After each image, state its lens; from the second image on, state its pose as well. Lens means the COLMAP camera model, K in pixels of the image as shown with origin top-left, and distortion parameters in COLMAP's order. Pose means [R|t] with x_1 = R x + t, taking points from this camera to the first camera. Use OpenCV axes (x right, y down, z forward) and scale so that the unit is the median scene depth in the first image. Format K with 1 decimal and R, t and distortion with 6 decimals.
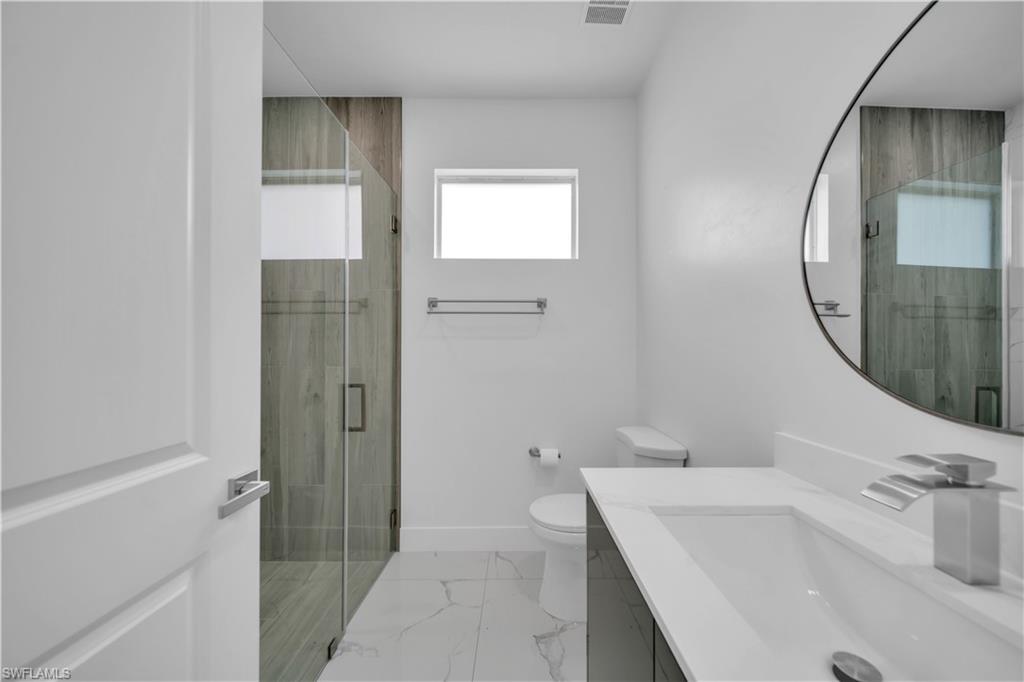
lens RADIAL K [[354.5, 0, 514.8], [0, 354.5, 346.0], [0, 0, 1]] dist [0.002145, -0.000016]
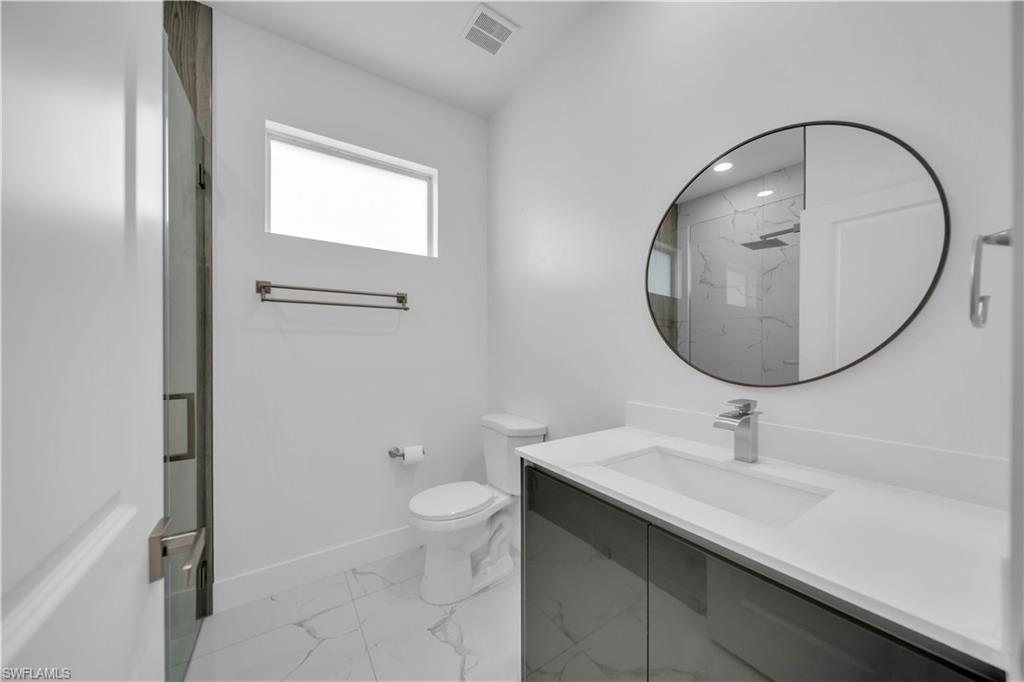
lens RADIAL K [[354.5, 0, 521.1], [0, 354.5, 344.6], [0, 0, 1]] dist [0.002145, -0.000016]
pose [[0.830881, 0.001443, 0.556449, -0.199408], [-0.005037, 0.999975, 0.004927, -0.000068], [-0.556428, -0.006897, 0.830867, 0.012804]]
